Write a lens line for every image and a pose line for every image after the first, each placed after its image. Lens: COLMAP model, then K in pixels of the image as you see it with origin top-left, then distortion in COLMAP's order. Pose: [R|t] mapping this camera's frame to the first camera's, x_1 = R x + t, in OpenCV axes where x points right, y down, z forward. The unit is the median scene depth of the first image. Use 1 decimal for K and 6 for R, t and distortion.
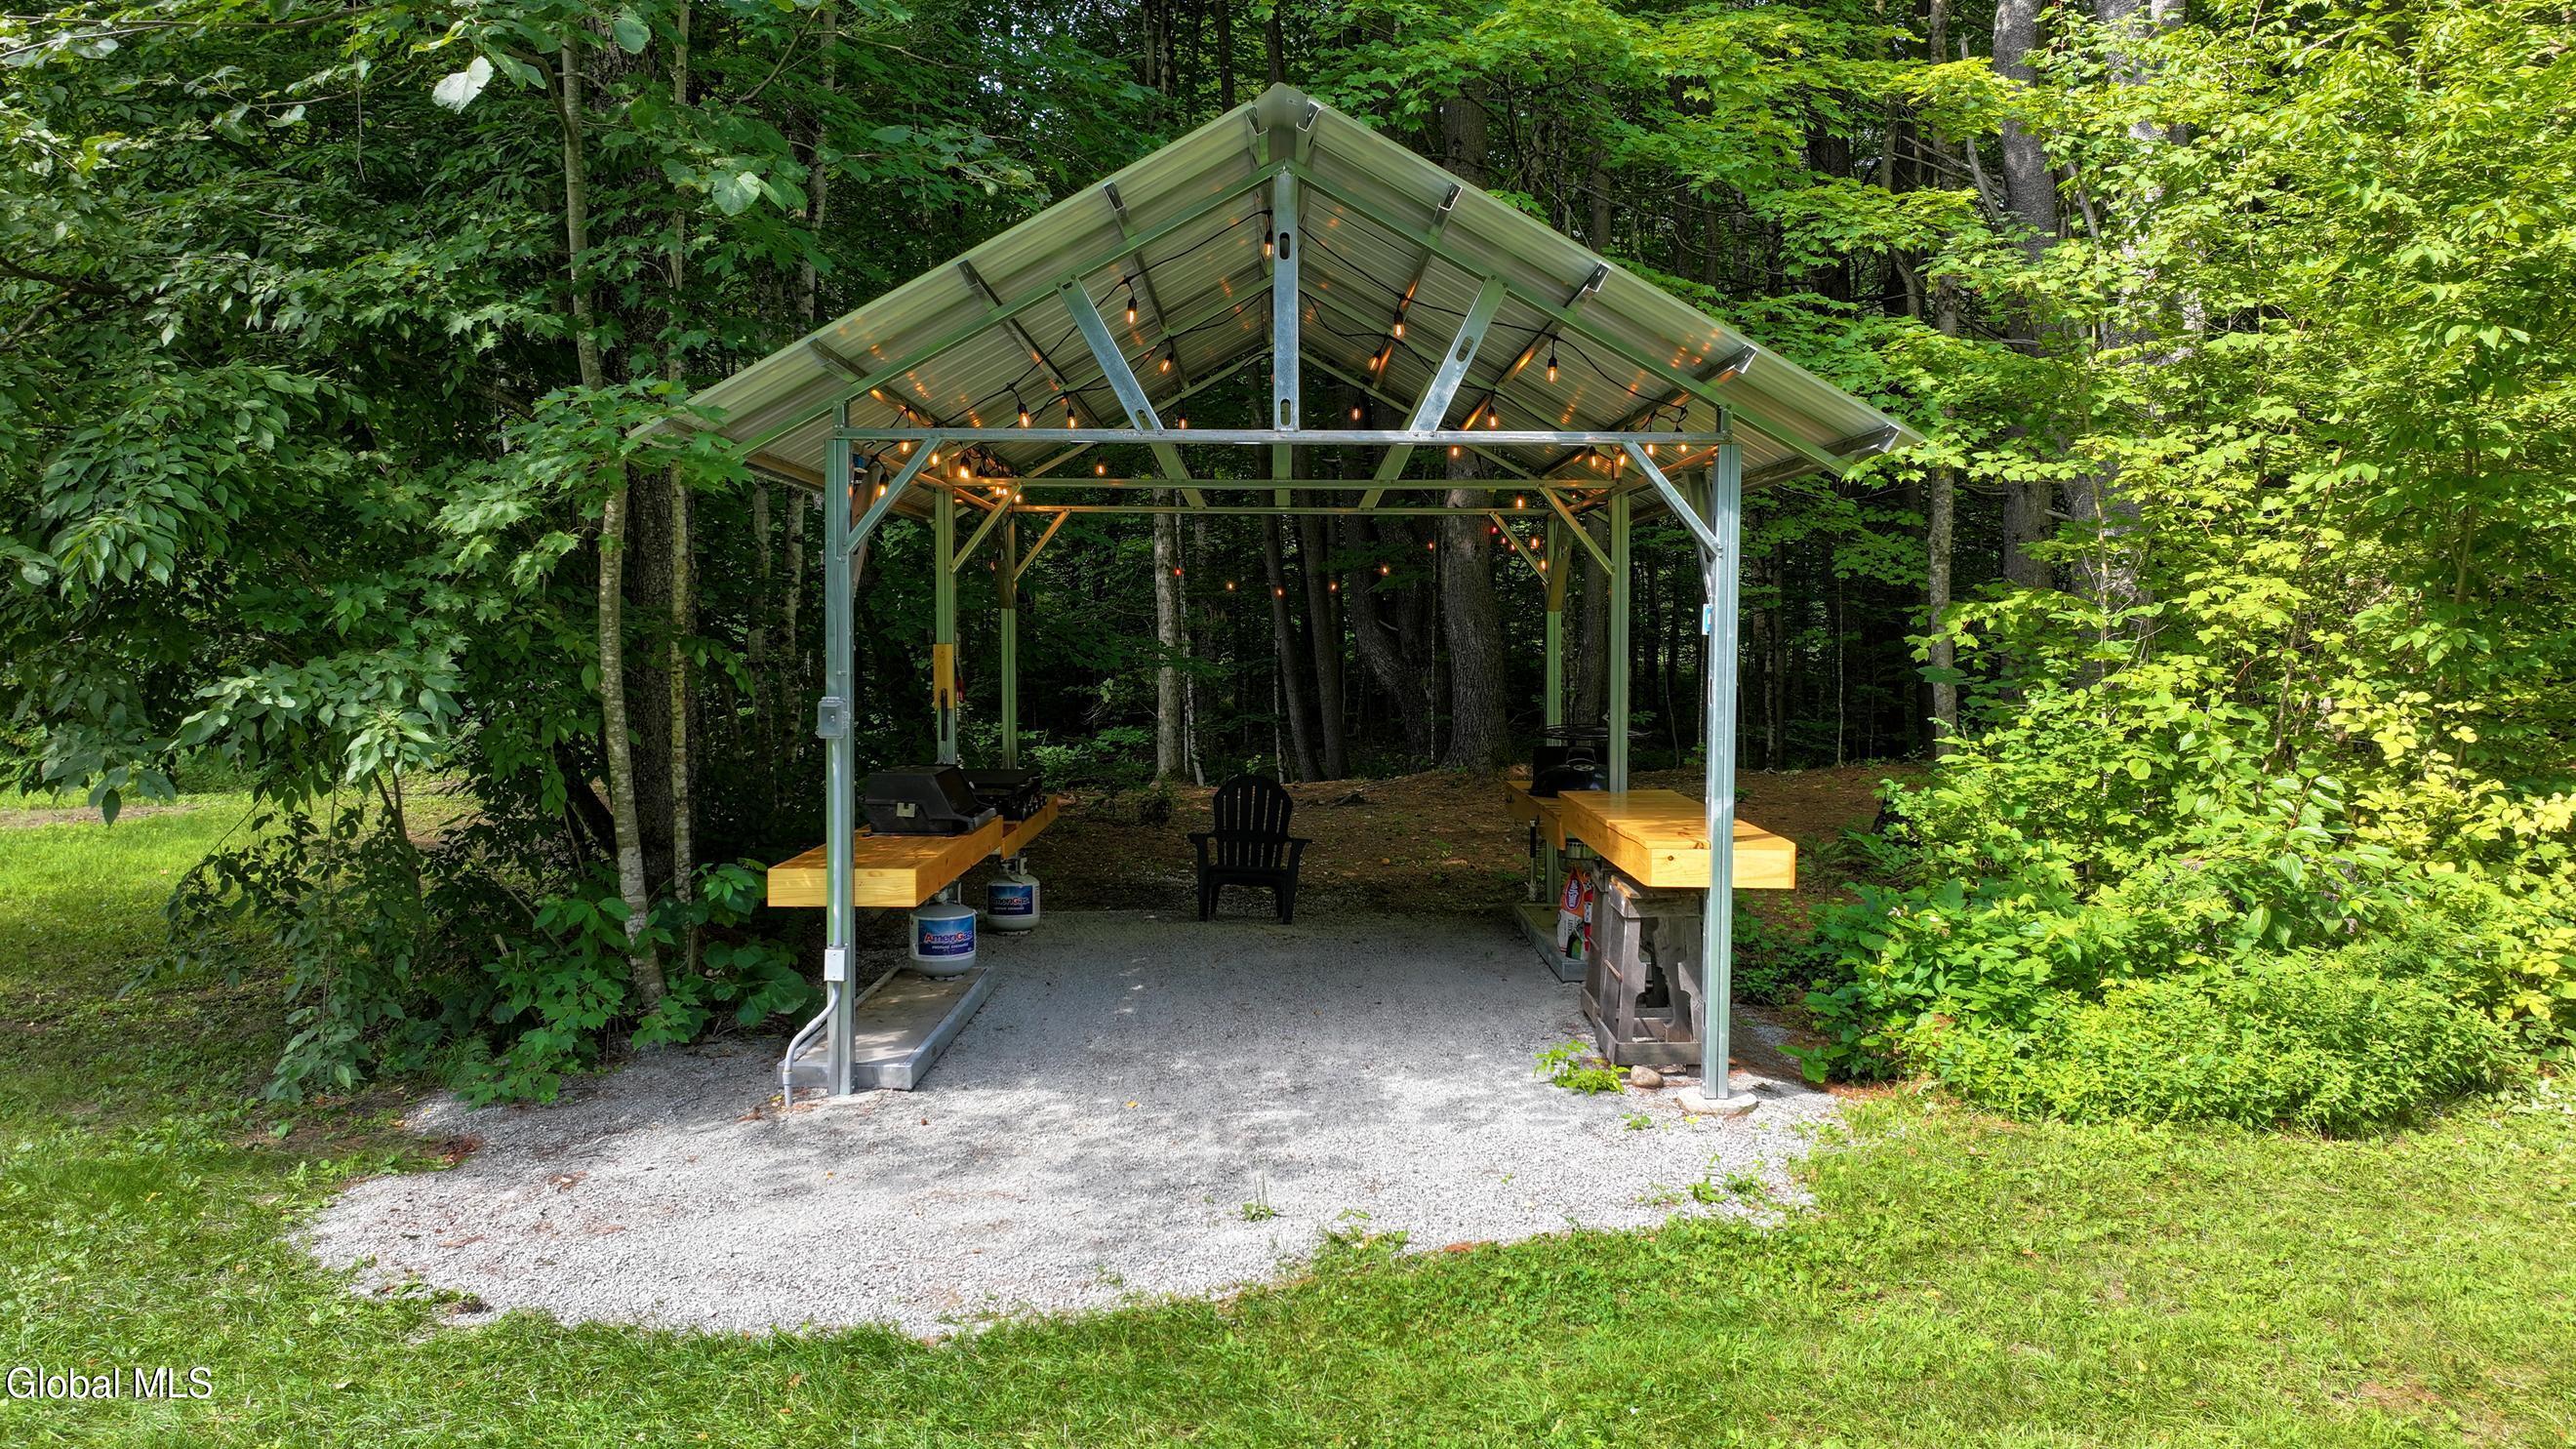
lens RADIAL K [[1783.8, 0, 1287.0], [0, 1783.8, 718.9], [0, 0, 1]] dist [0.003284, -0.000384]
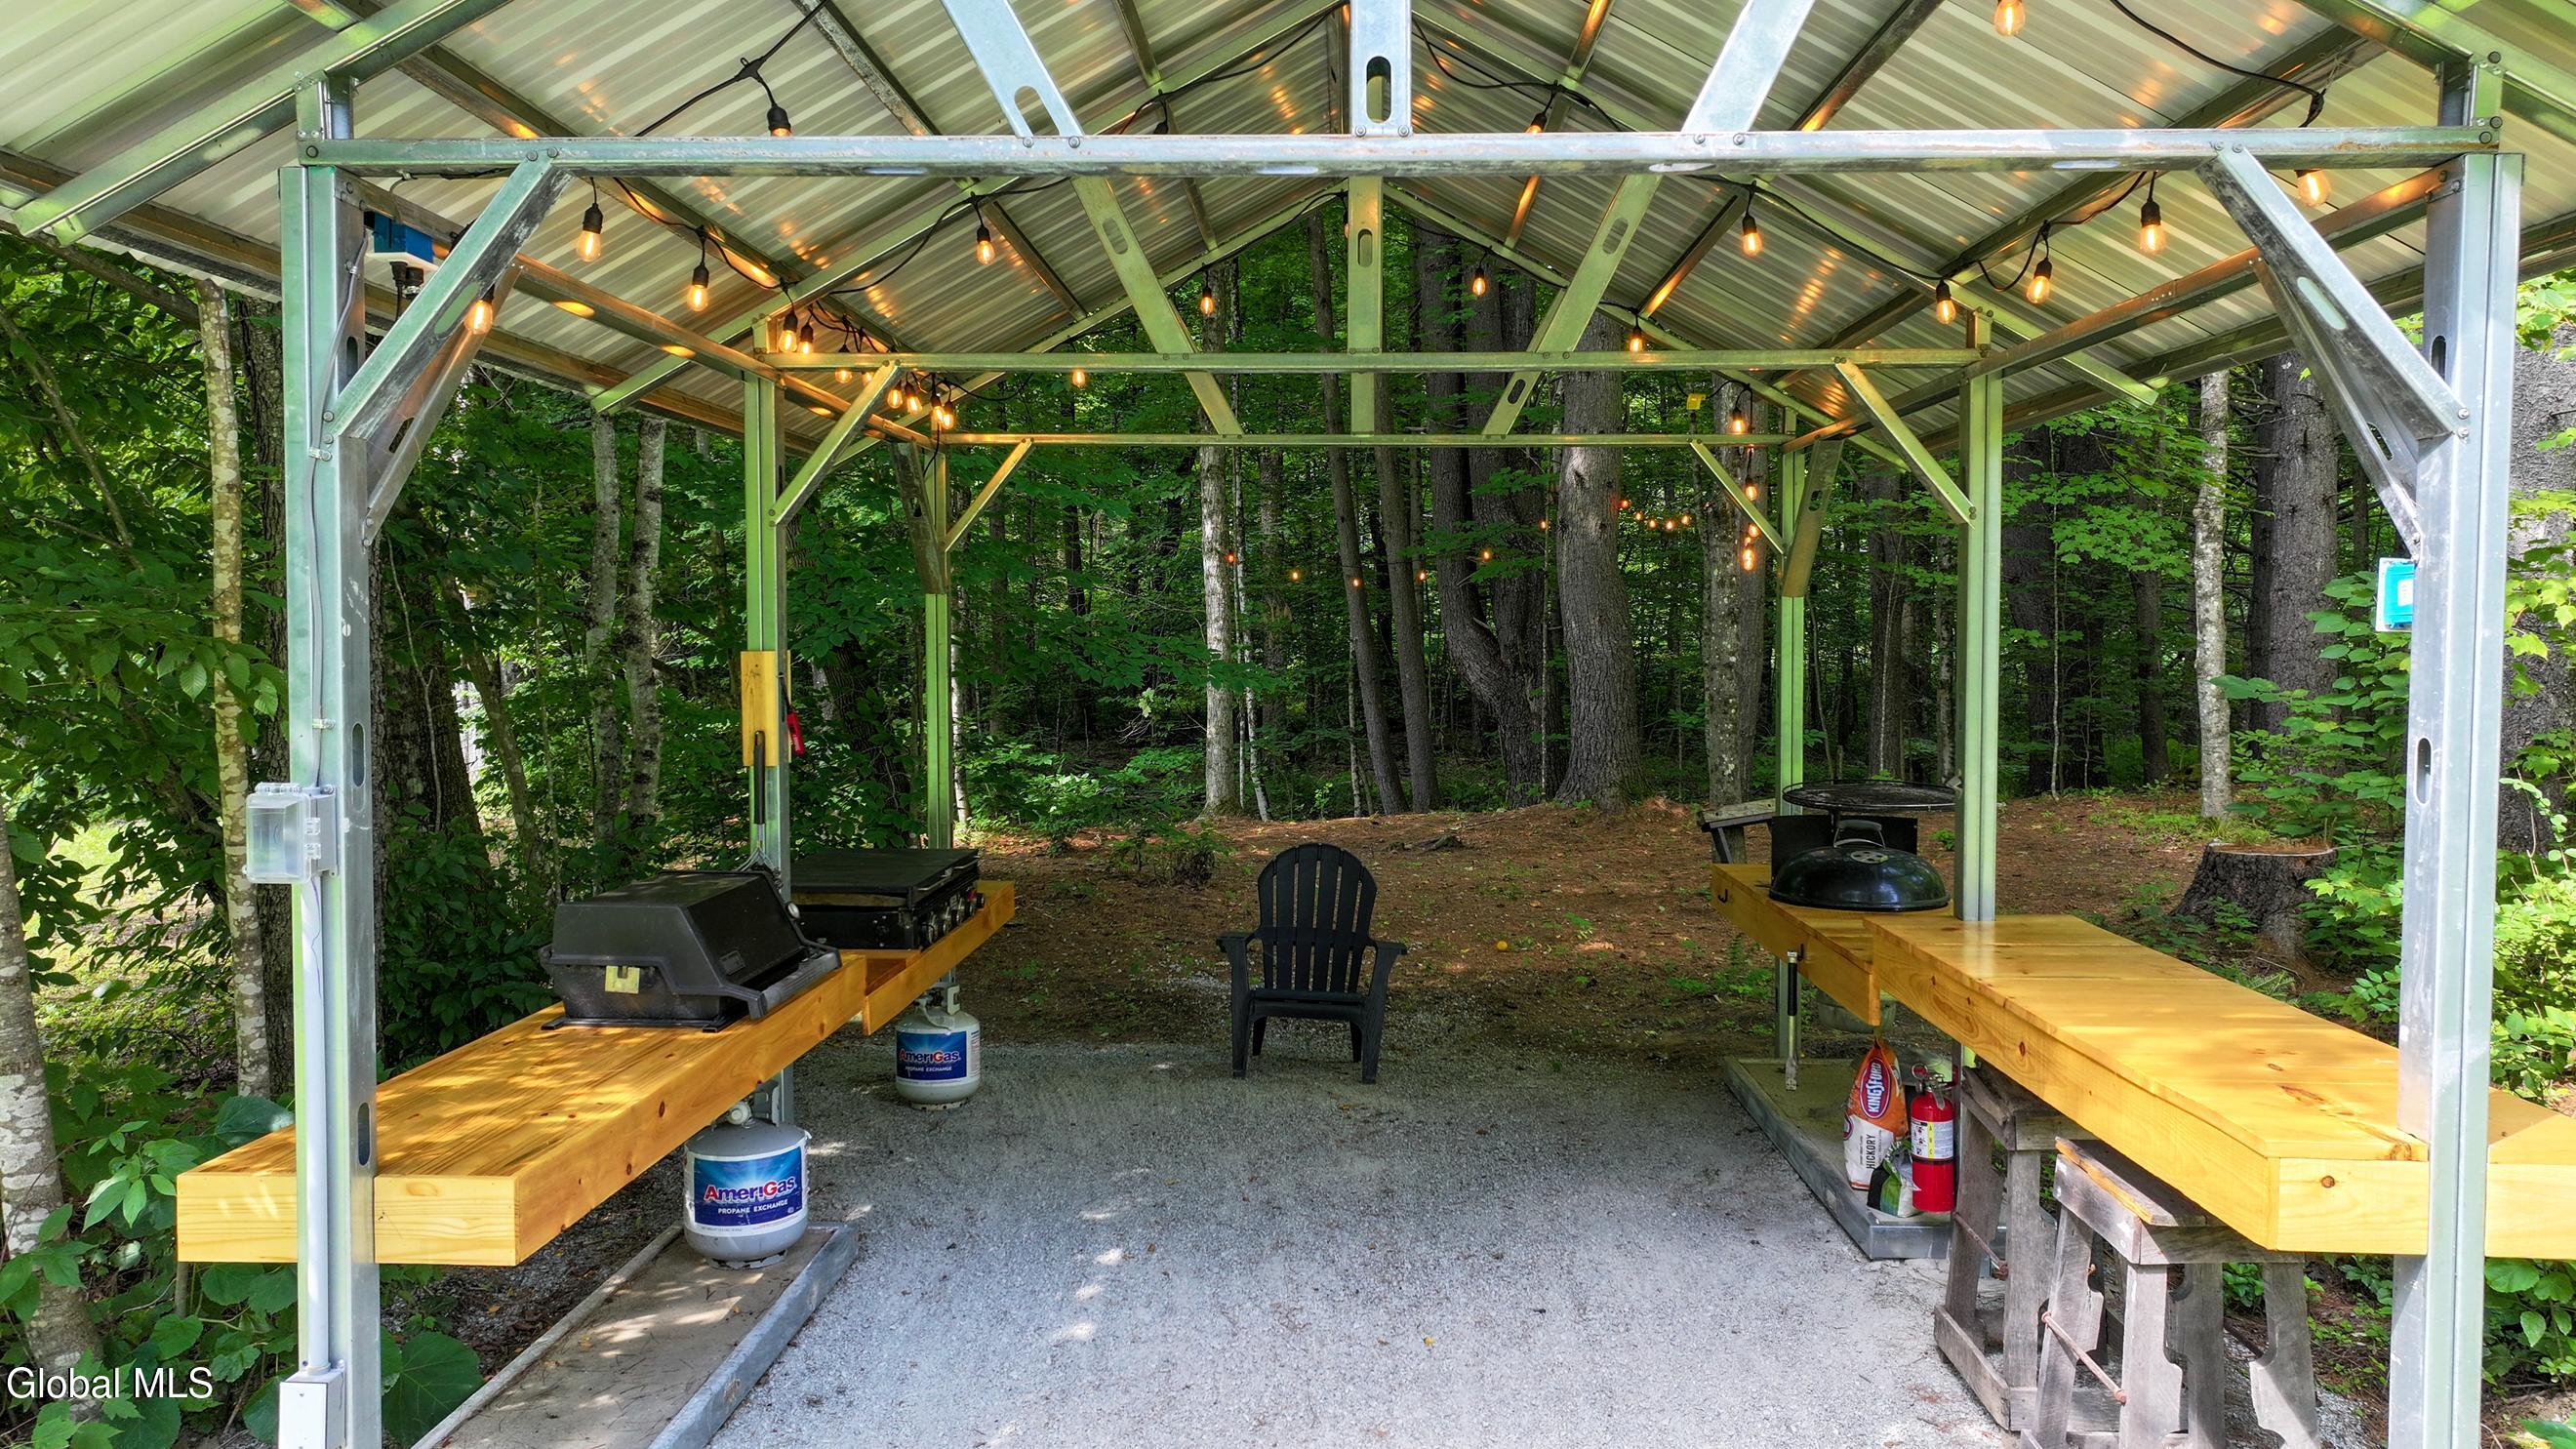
lens RADIAL K [[1783.8, 0, 1287.0], [0, 1783.8, 718.9], [0, 0, 1]] dist [0.003284, -0.000384]
pose [[0.999126, 0.001152, -0.041786, -0.002544], [-0.001176, 0.999999, -0.000537, -0.014677], [0.041785, 0.000585, 0.999126, 0.322741]]
